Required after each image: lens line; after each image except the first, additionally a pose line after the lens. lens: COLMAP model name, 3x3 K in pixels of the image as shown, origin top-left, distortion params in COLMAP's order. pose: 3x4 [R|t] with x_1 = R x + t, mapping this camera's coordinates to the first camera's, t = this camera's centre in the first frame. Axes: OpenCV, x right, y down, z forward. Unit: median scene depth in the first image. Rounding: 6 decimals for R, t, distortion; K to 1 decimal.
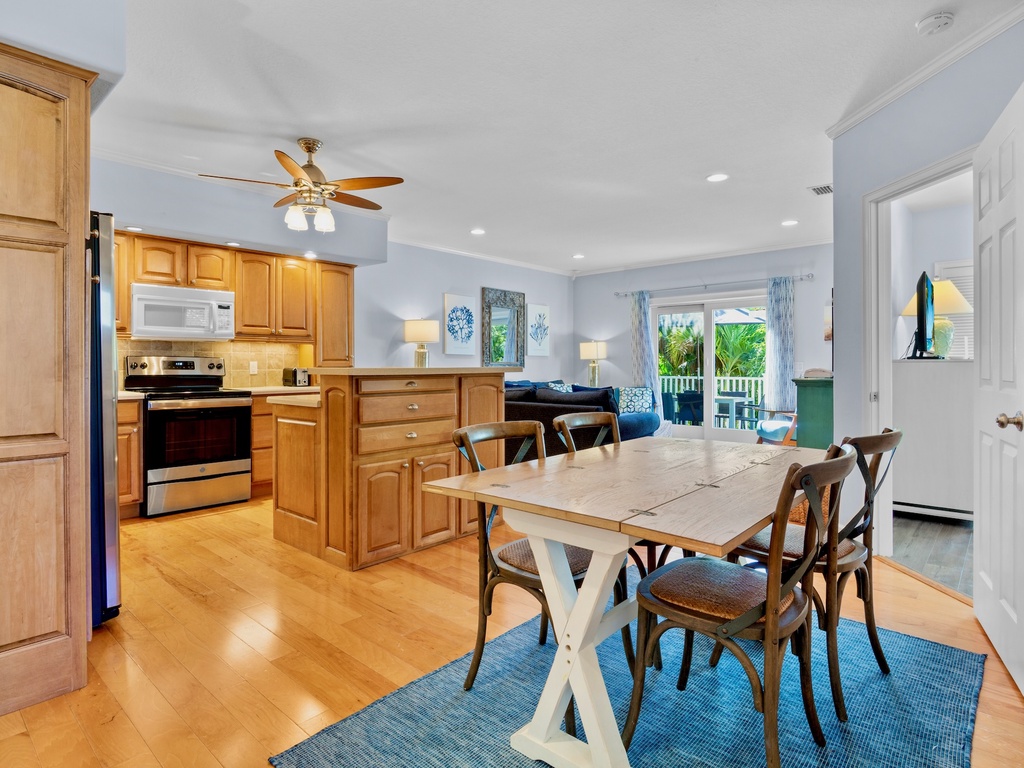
lens RADIAL K [[564.7, 0, 510.5], [0, 564.7, 368.2], [0, 0, 1]] dist [-0.006531, -0.000365]
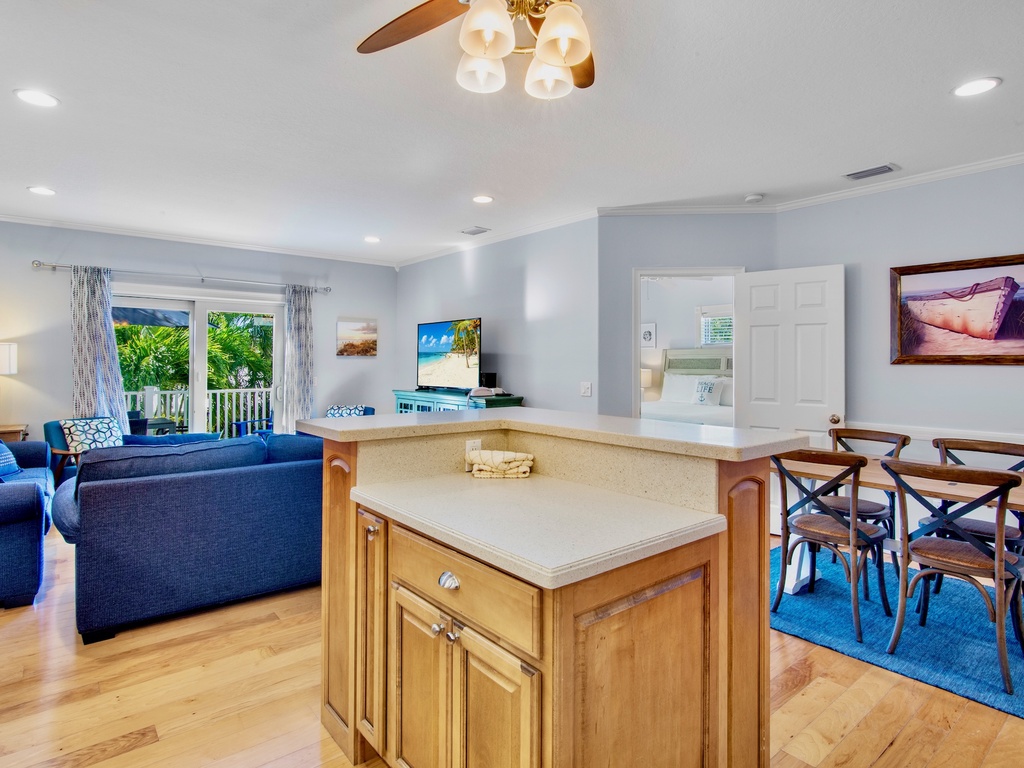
lens RADIAL K [[564.7, 0, 510.5], [0, 564.7, 368.2], [0, 0, 1]] dist [-0.006531, -0.000365]
pose [[0.157602, -0.004654, 0.987492, -0.381615], [0.003206, 0.999986, 0.004201, -0.028076], [-0.987497, 0.002504, 0.157615, 0.511813]]
